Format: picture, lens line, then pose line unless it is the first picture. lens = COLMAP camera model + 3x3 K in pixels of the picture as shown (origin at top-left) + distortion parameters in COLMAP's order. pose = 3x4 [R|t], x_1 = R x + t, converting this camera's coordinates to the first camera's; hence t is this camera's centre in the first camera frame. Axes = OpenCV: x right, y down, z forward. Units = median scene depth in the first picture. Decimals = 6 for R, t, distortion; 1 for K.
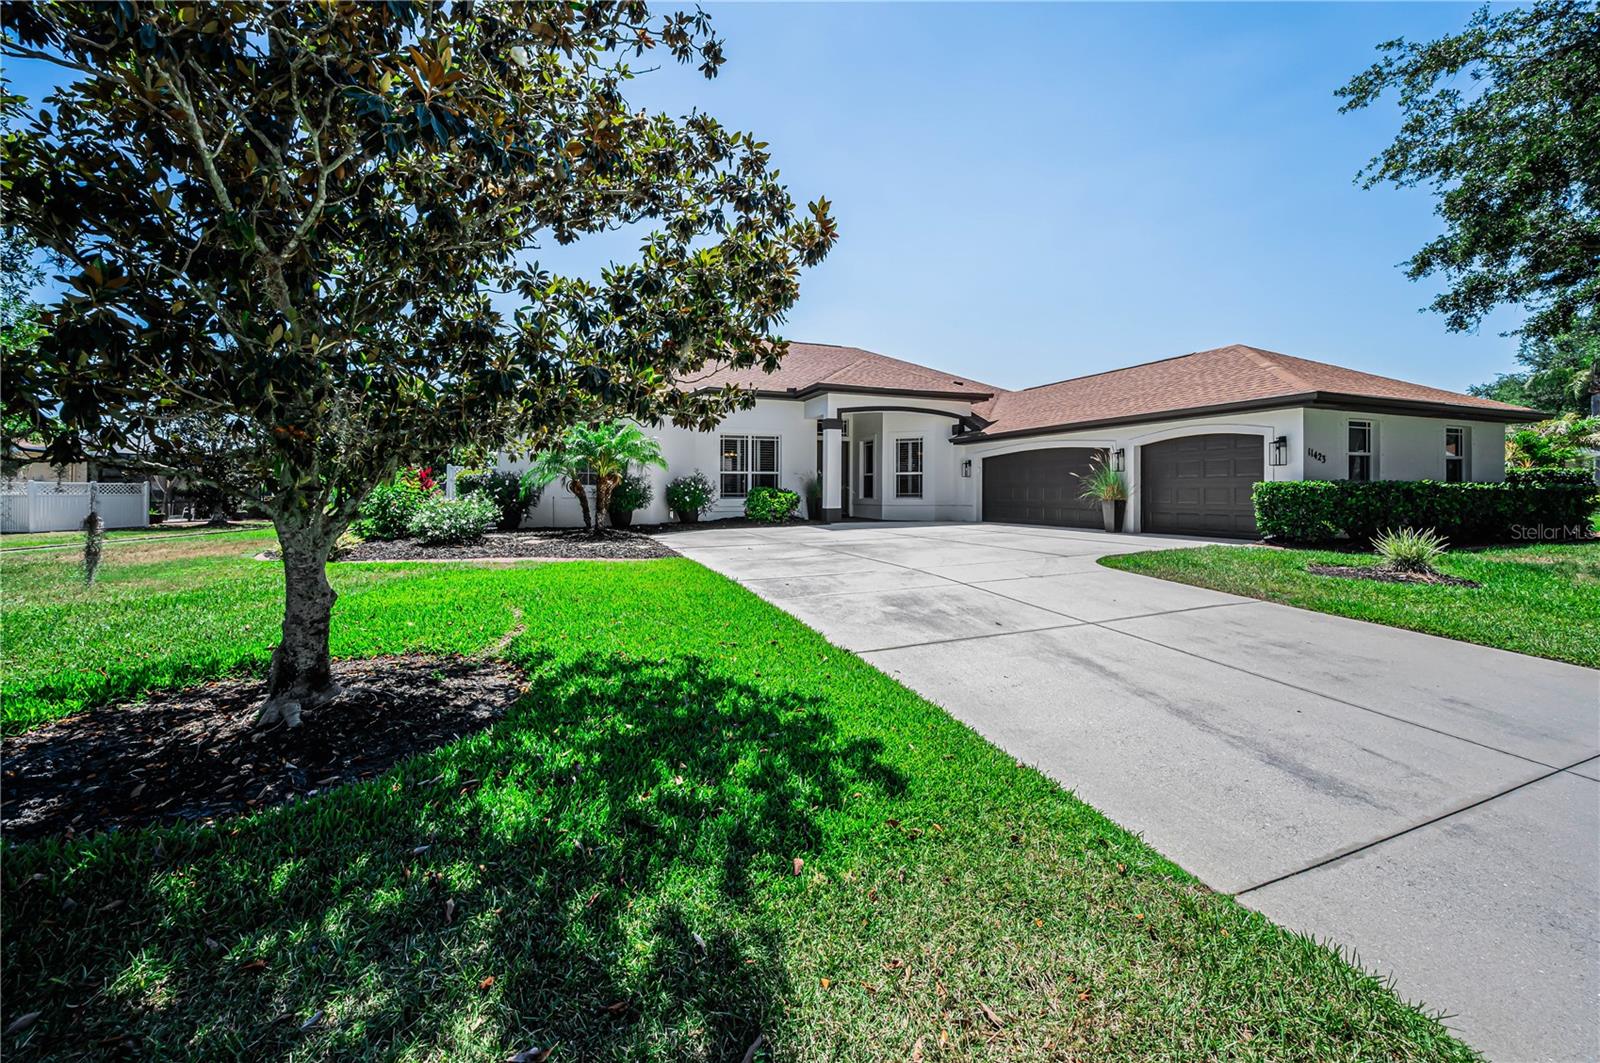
lens RADIAL K [[654.3, 0, 775.8], [0, 654.3, 492.6], [0, 0, 1]] dist [0.002031, -0.000431]
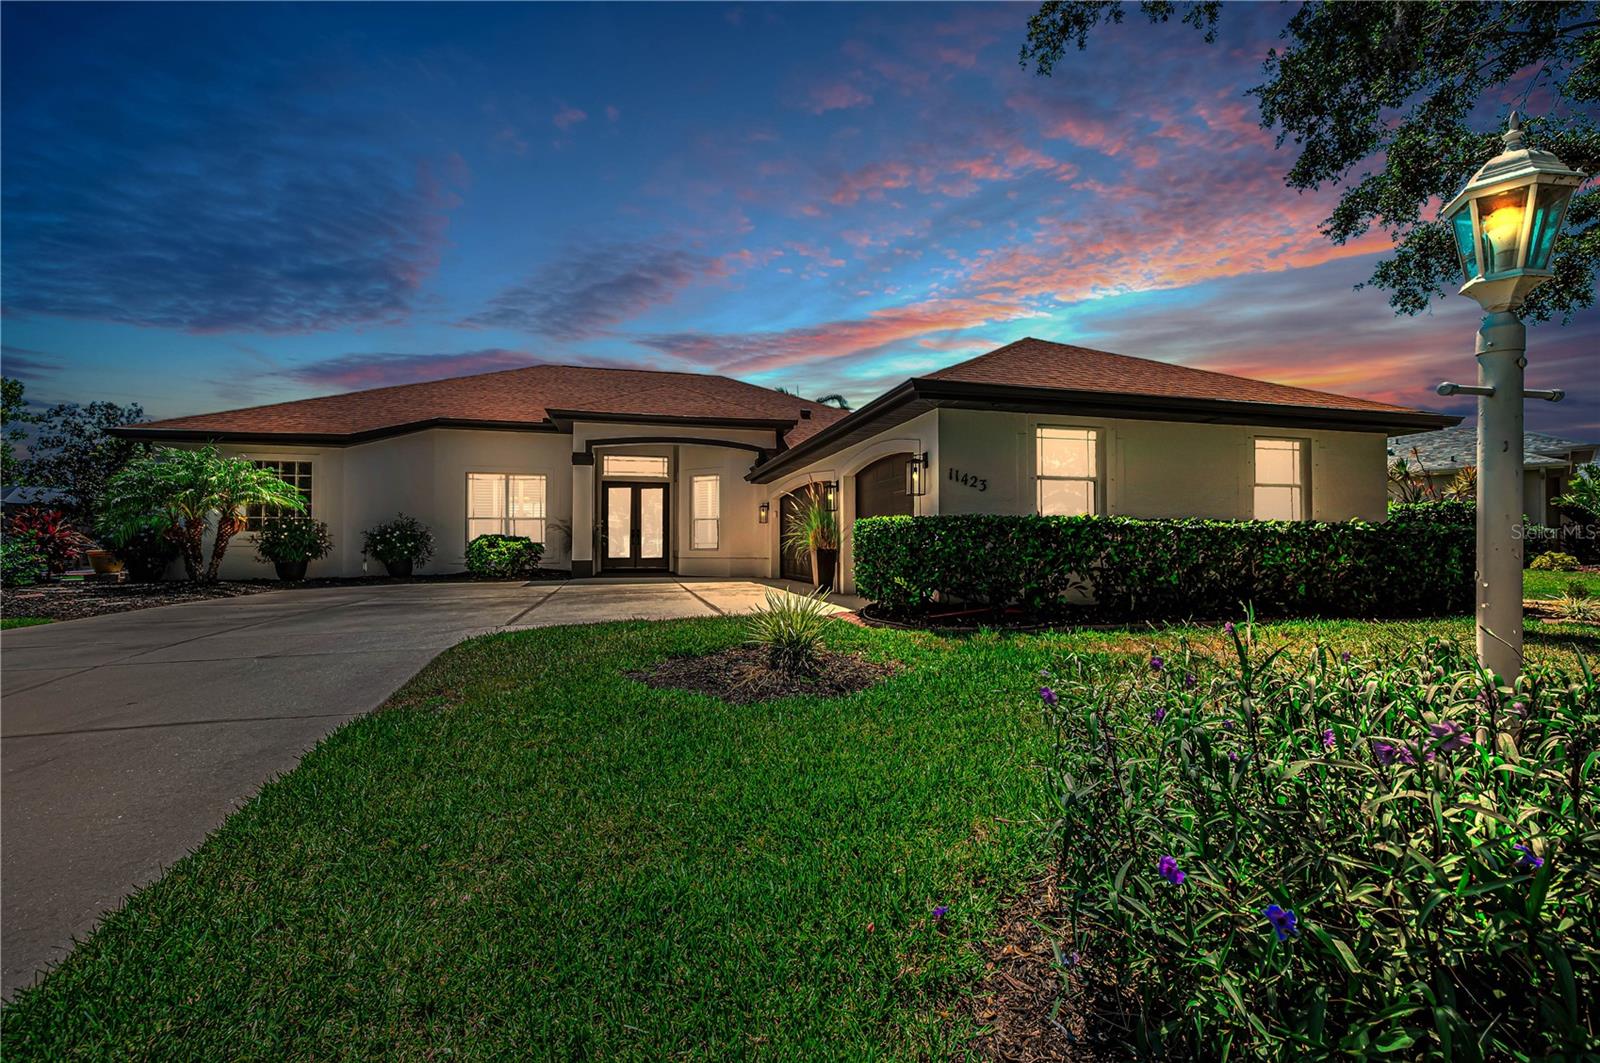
lens RADIAL K [[695.5, 0, 805.7], [0, 695.5, 538.4], [0, 0, 1]] dist [0.000534, 0.000843]
pose [[0.990353, -0.001011, -0.138561, 0.507656], [-0.001544, 0.999831, -0.018331, 0.011532], [0.138556, 0.018368, 0.990184, 0.177461]]
